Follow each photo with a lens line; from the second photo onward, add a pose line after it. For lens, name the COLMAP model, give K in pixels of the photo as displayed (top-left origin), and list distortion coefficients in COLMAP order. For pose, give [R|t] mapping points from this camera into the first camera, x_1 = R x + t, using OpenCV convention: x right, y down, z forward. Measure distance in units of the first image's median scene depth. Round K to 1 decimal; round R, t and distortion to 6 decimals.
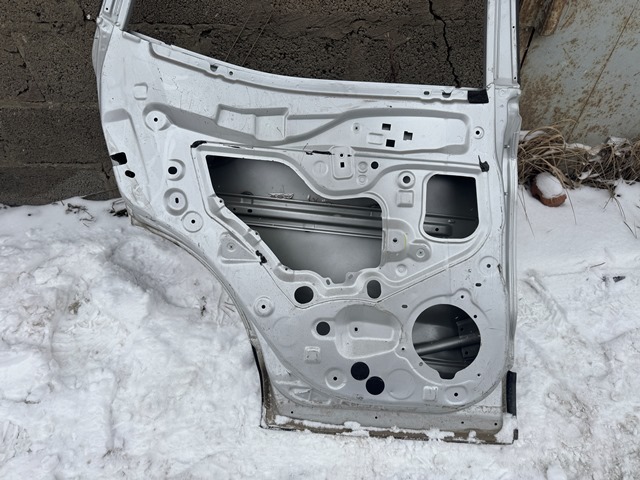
lens RADIAL K [[442.1, 0, 337.5], [0, 442.1, 237.7], [0, 0, 1]] dist [0.062694, -0.071575]
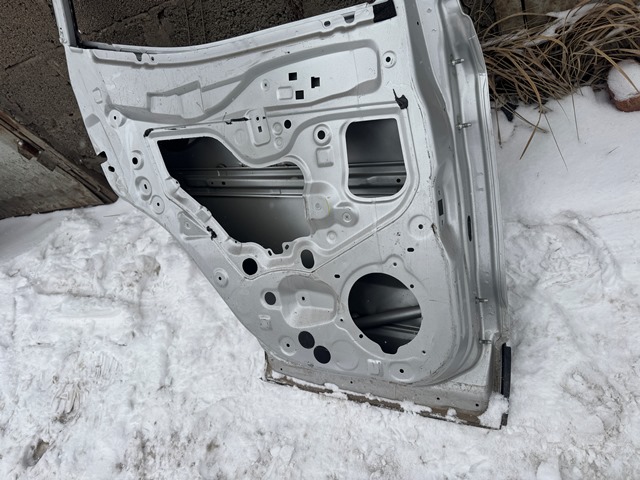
lens RADIAL K [[442.1, 0, 337.5], [0, 442.1, 237.7], [0, 0, 1]] dist [0.062694, -0.071575]
pose [[0.877476, -0.051360, -0.476863, 0.544316], [0.132062, 0.981690, 0.137275, -0.044295], [0.461081, -0.183431, 0.868192, 0.205438]]
